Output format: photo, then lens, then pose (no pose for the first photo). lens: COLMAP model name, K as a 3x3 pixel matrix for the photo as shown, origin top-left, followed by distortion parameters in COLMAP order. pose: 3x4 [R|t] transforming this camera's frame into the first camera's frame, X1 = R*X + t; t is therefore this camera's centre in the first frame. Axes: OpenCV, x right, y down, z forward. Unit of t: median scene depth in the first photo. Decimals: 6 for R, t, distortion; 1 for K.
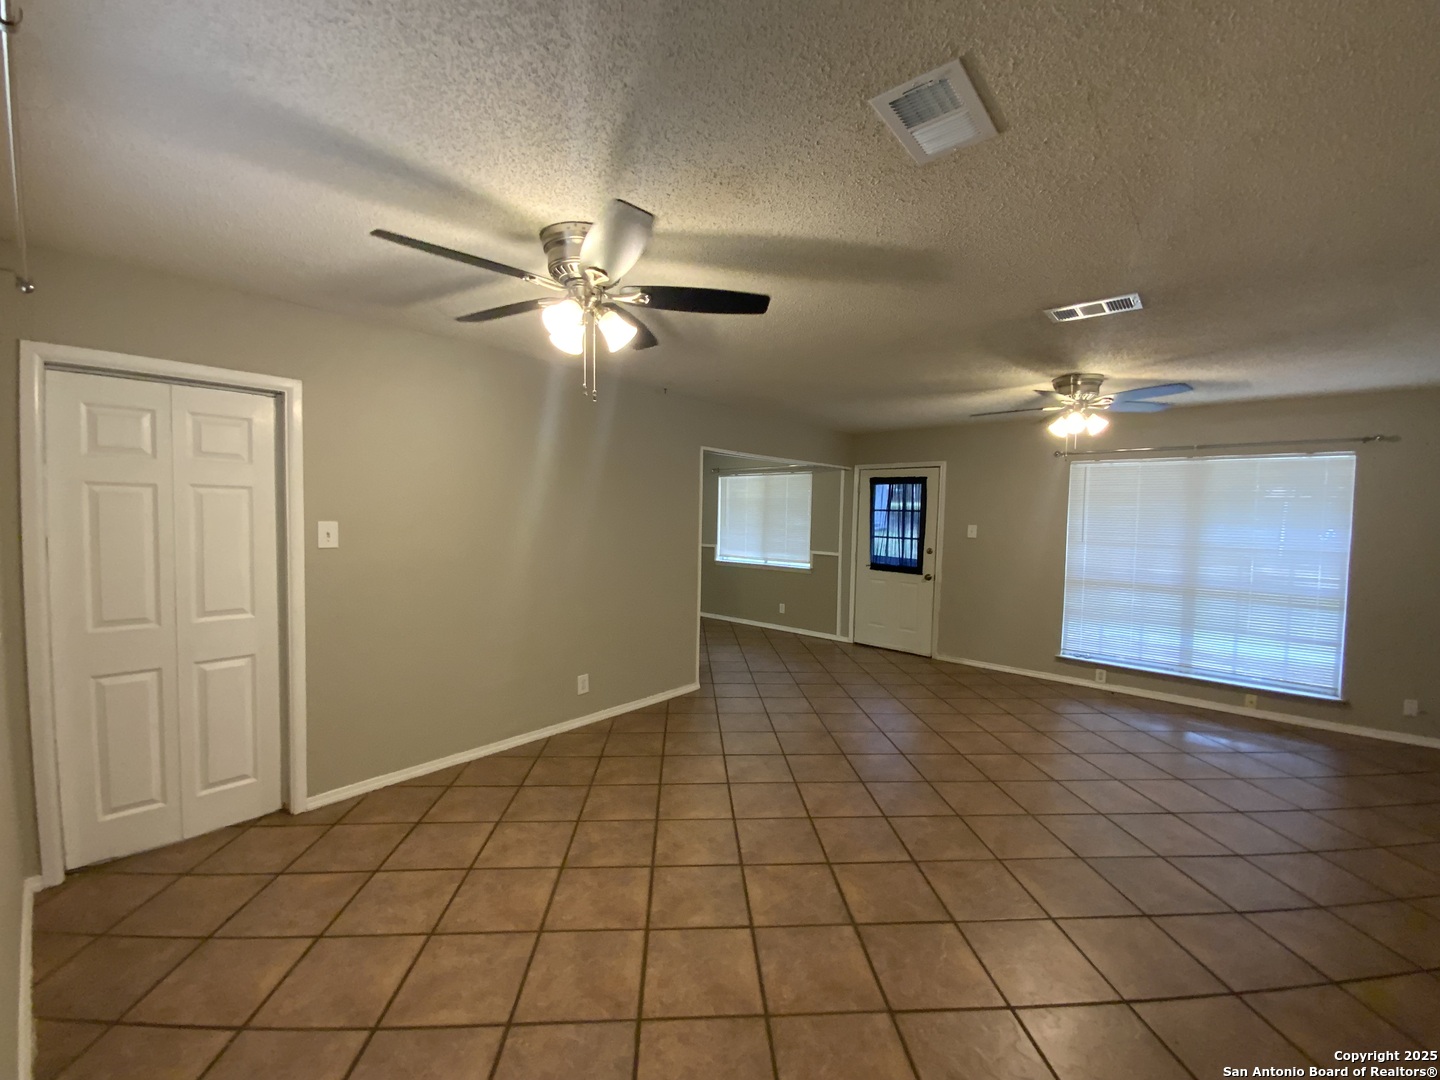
lens RADIAL K [[586.5, 0, 721.8], [0, 586.5, 542.0], [0, 0, 1]] dist [0.007354, -0.009163]
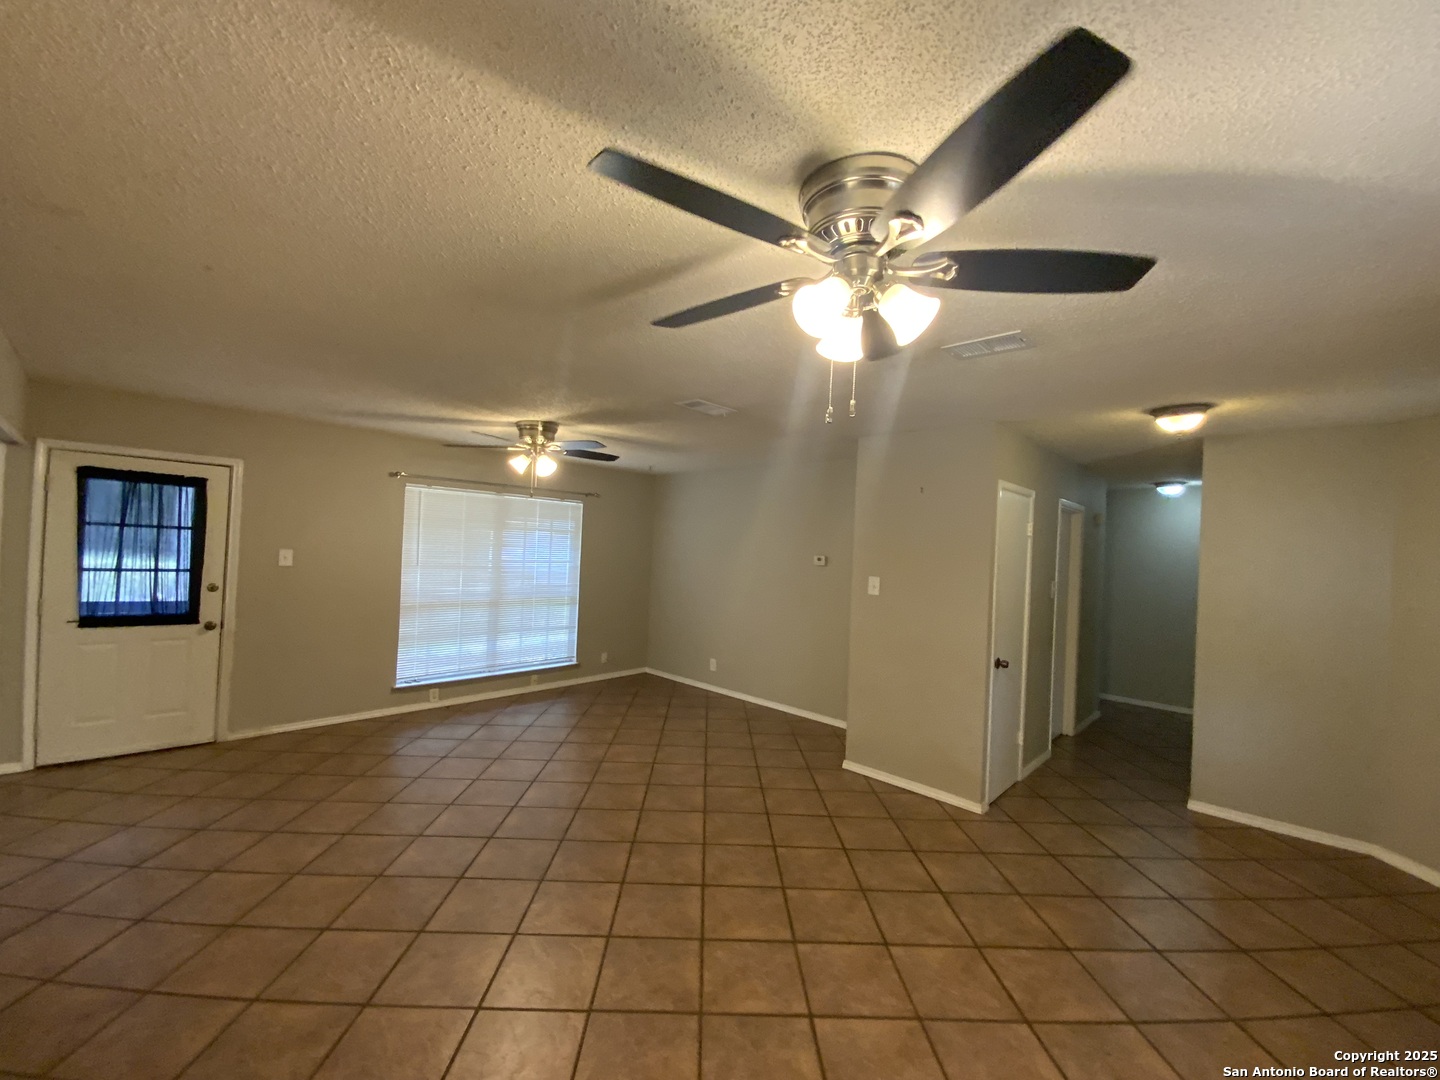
lens RADIAL K [[586.5, 0, 721.2], [0, 586.5, 544.1], [0, 0, 1]] dist [0.007354, -0.009163]
pose [[0.038891, -0.013556, 0.999152, -0.353970], [0.007646, 0.999883, 0.013268, -0.045830], [-0.999214, 0.007124, 0.038990, 0.440640]]
